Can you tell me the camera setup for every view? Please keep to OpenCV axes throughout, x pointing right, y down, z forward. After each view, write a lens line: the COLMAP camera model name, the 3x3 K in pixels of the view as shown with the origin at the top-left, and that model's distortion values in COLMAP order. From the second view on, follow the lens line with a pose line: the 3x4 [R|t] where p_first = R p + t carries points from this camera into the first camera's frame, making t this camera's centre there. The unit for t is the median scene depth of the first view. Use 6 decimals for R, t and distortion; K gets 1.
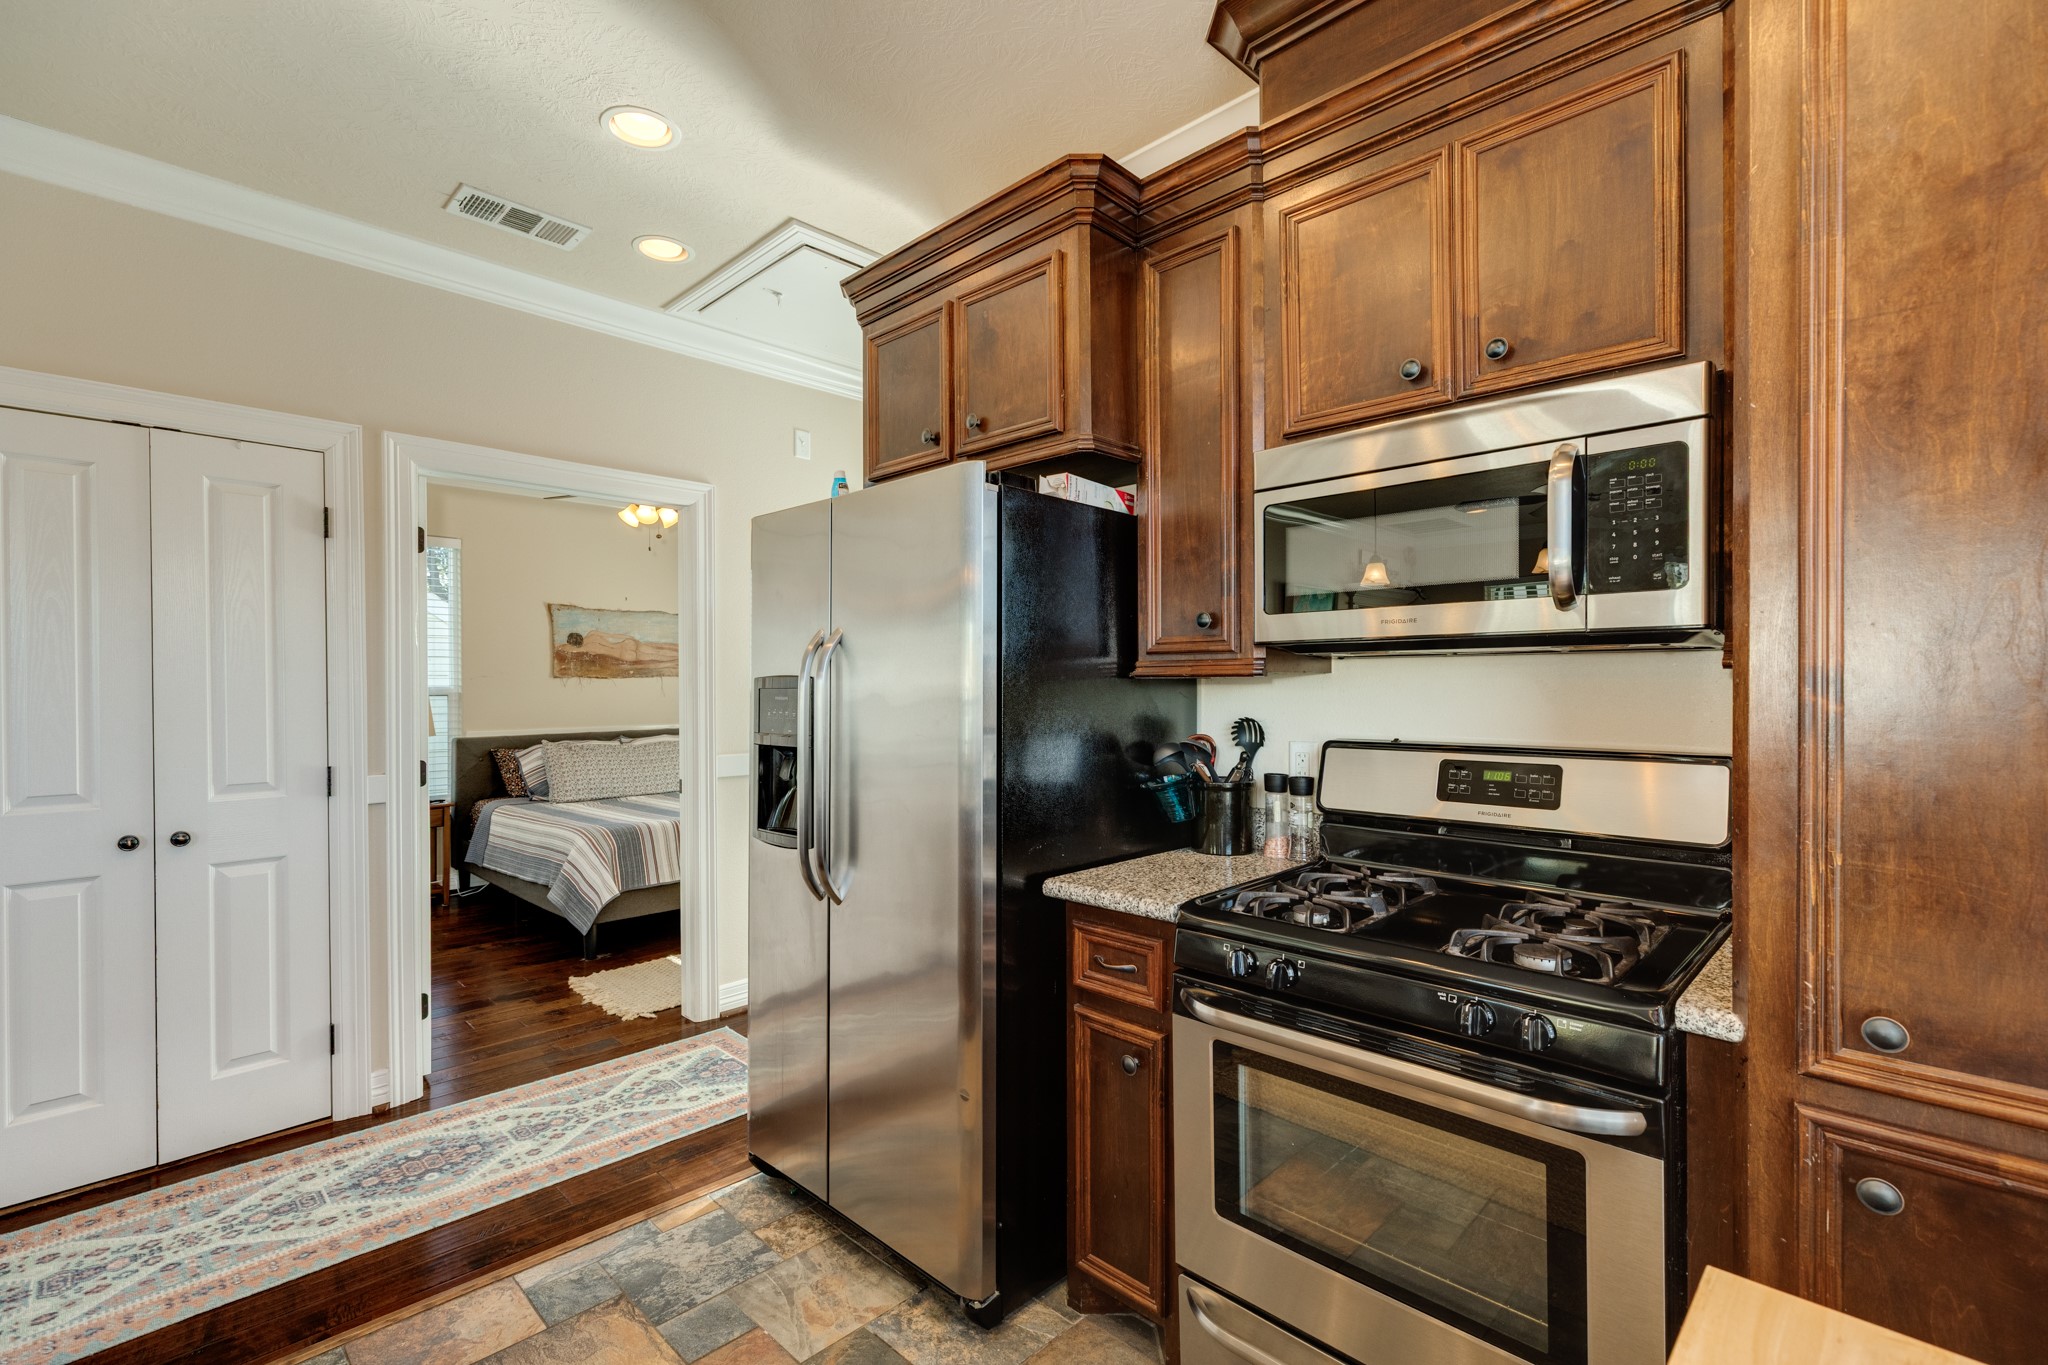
lens RADIAL K [[911.4, 0, 1021.3], [0, 911.4, 687.6], [0, 0, 1]] dist [0.003352, 0.000058]
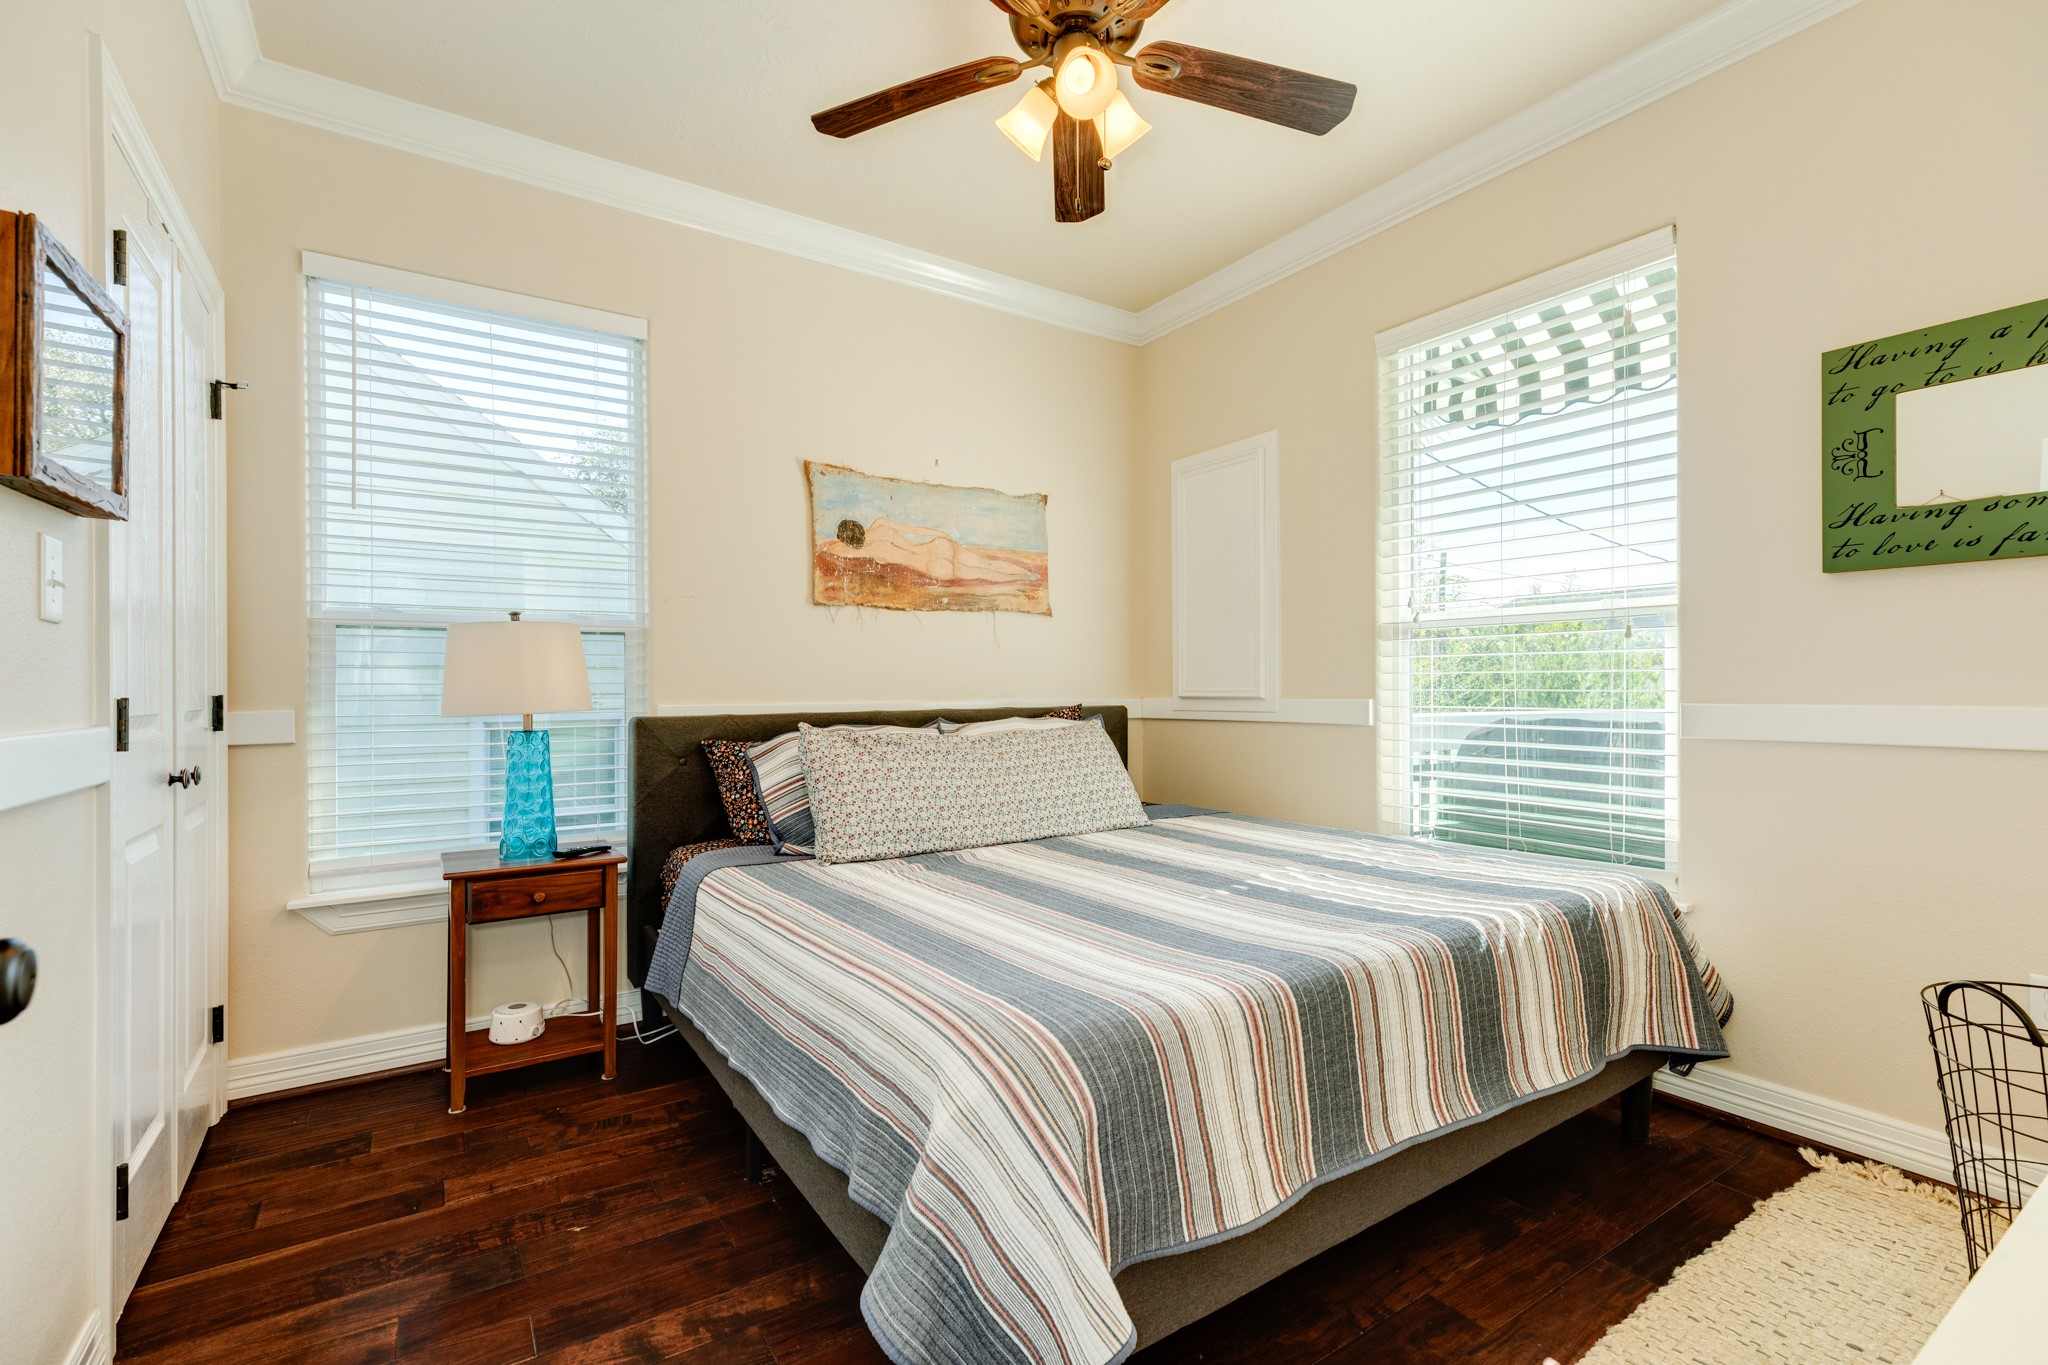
lens RADIAL K [[911.4, 0, 1021.3], [0, 911.4, 687.6], [0, 0, 1]] dist [0.003352, 0.000058]
pose [[0.977742, 0.001217, -0.209807, -0.320976], [-0.000993, 0.999999, 0.001171, 0.039616], [0.209809, -0.000936, 0.977742, 0.576127]]
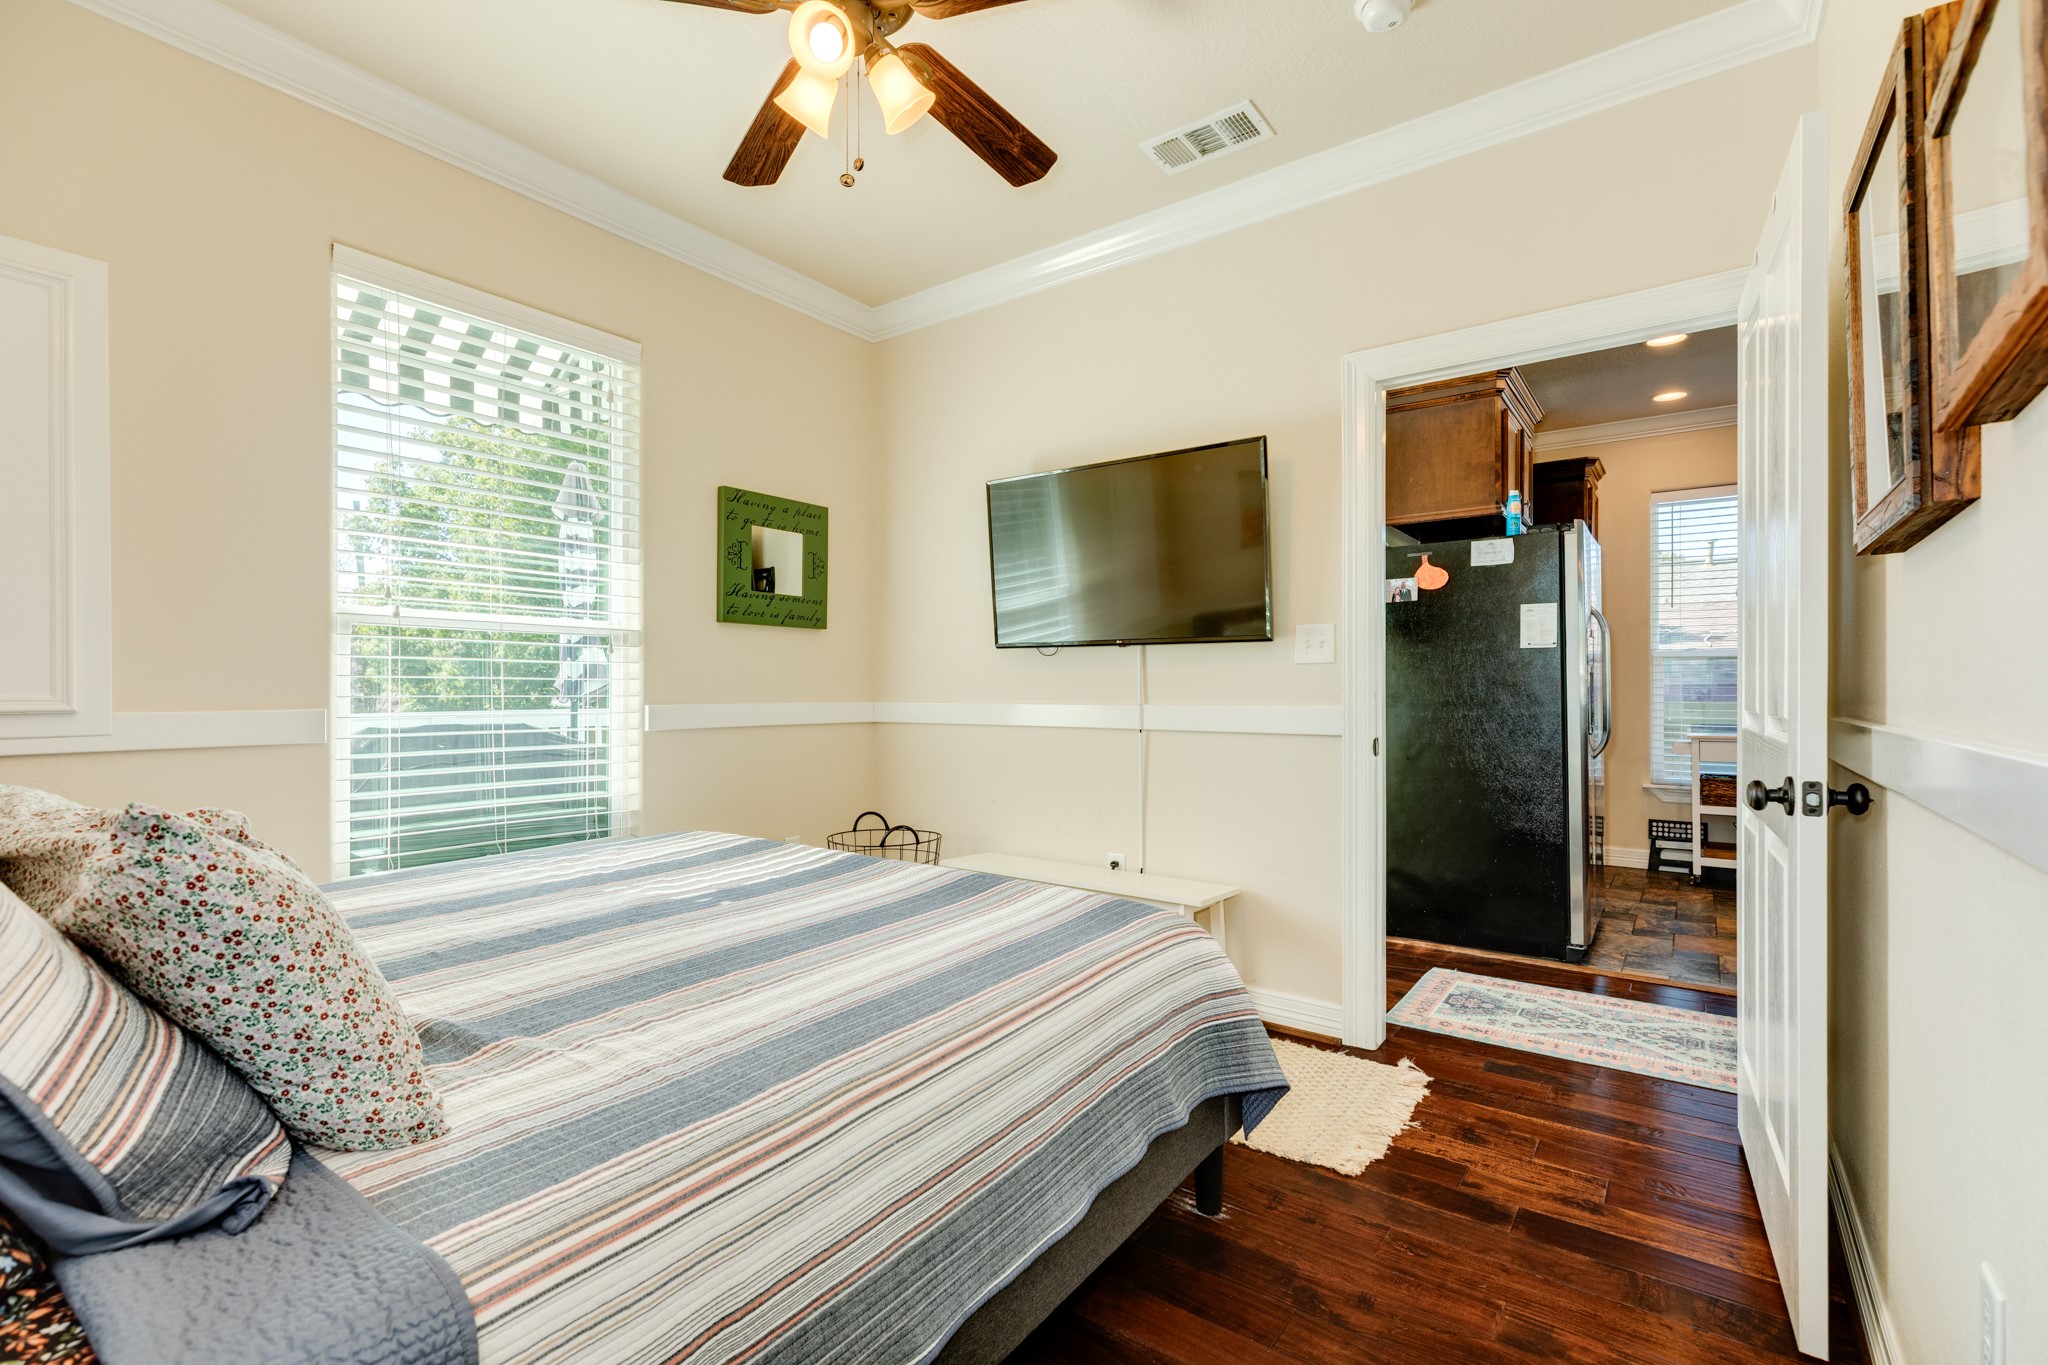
lens RADIAL K [[911.4, 0, 1021.3], [0, 911.4, 687.6], [0, 0, 1]] dist [0.003352, 0.000058]
pose [[-0.137955, 0.005438, 0.990424, -0.692644], [0.003488, 0.999981, -0.005005, 0.040371], [-0.990432, 0.002764, -0.137971, 0.893908]]
